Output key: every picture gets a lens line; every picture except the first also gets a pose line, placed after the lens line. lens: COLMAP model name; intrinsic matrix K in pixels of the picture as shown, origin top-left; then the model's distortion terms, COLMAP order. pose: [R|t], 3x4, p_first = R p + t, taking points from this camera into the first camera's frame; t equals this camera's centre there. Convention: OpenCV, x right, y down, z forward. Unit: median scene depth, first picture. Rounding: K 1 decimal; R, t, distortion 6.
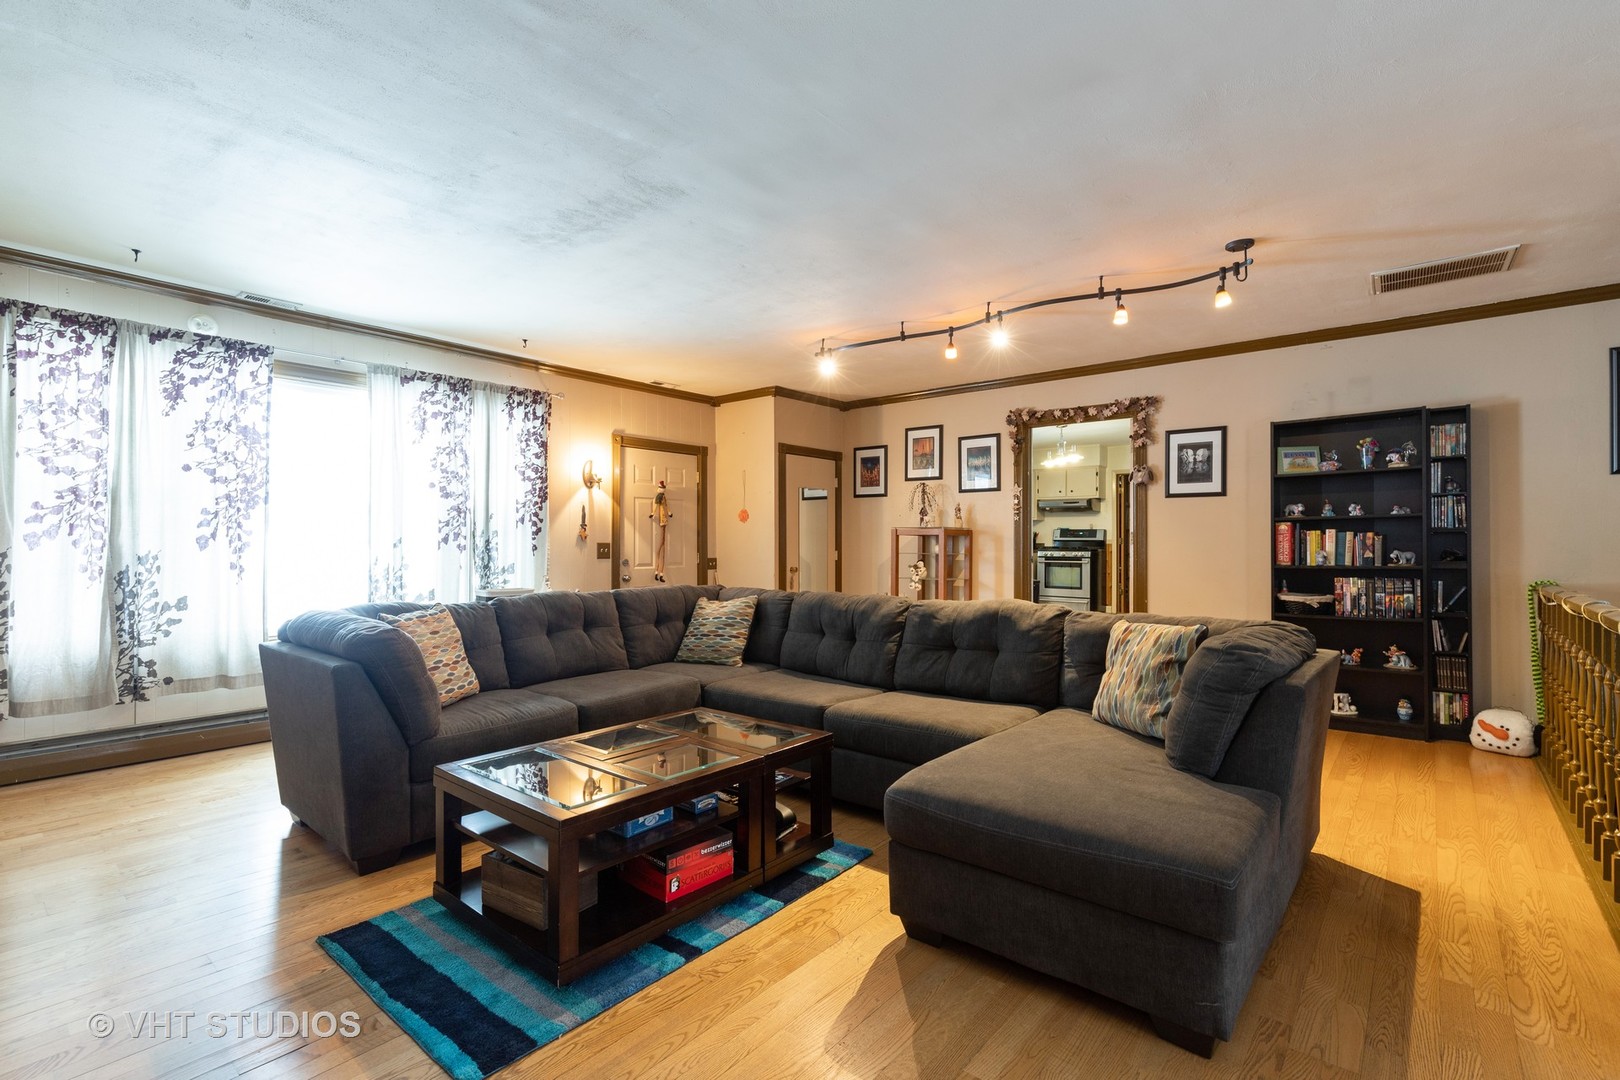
lens RADIAL K [[731.5, 0, 806.3], [0, 731.5, 552.1], [0, 0, 1]] dist [0.001652, 0.000122]
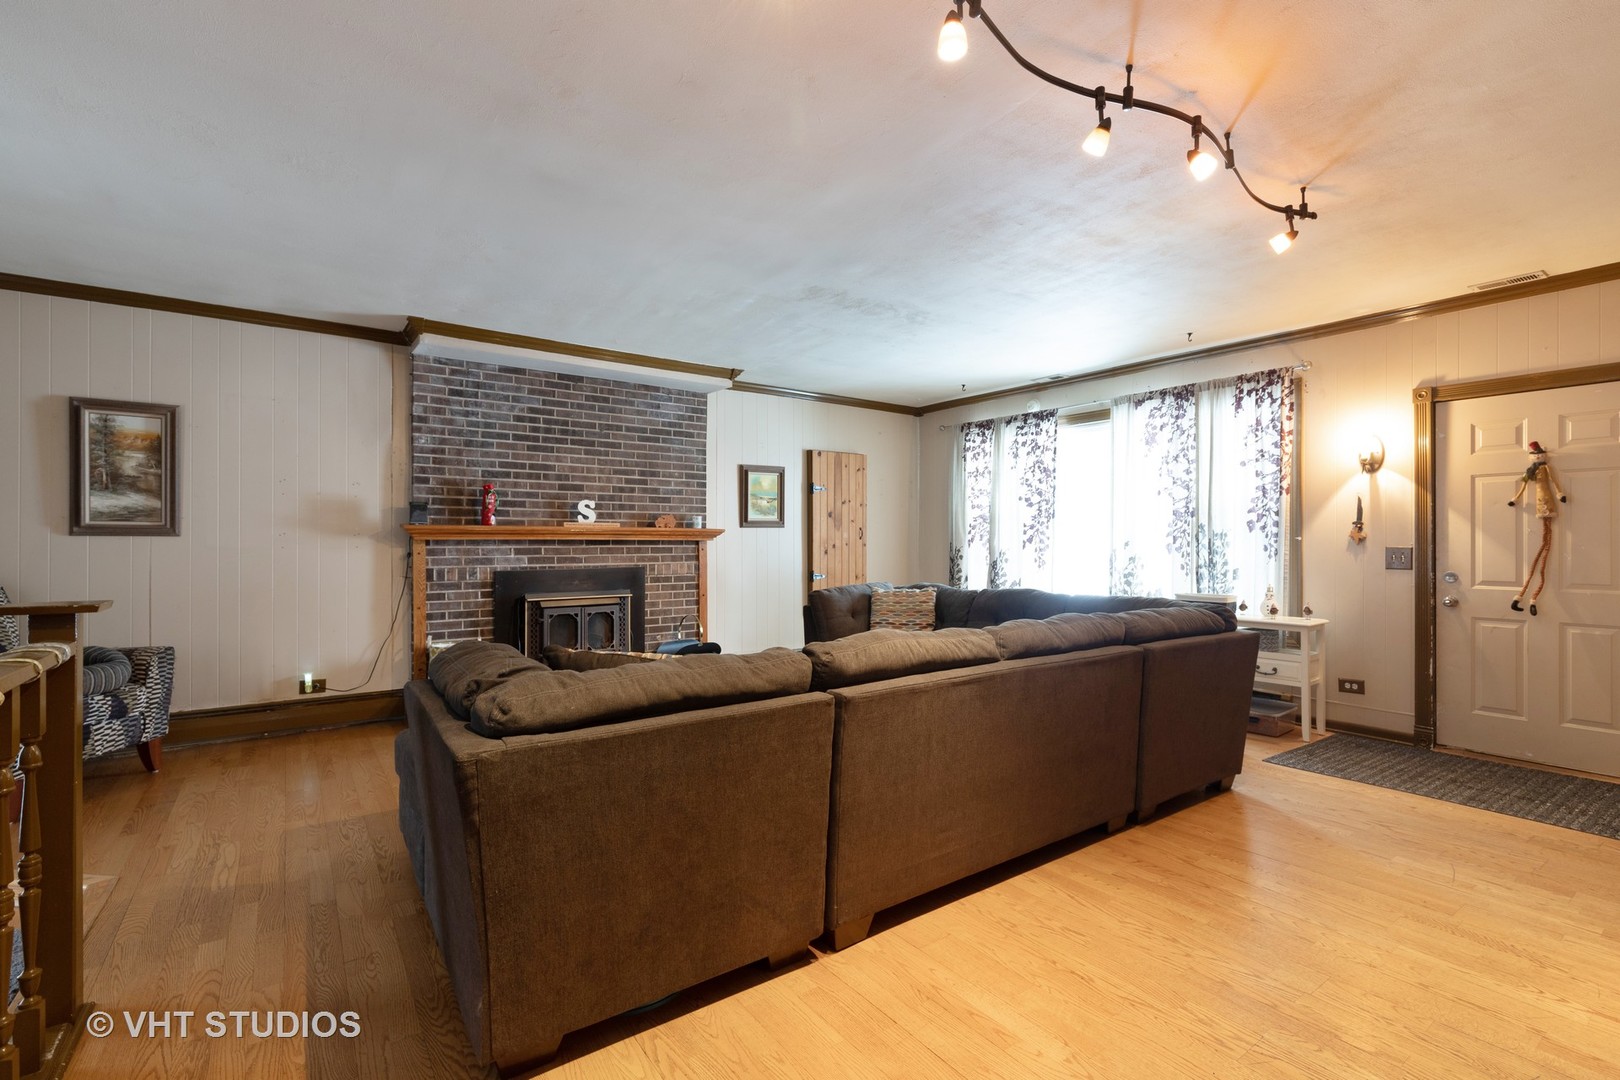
lens RADIAL K [[731.5, 0, 811.1], [0, 731.5, 538.4], [0, 0, 1]] dist [0.001652, 0.000122]
pose [[-0.253725, -0.018341, -0.967102, 0.520985], [-0.028678, 0.999523, -0.011432, 0.003148], [0.966851, 0.024834, -0.254131, 0.604417]]
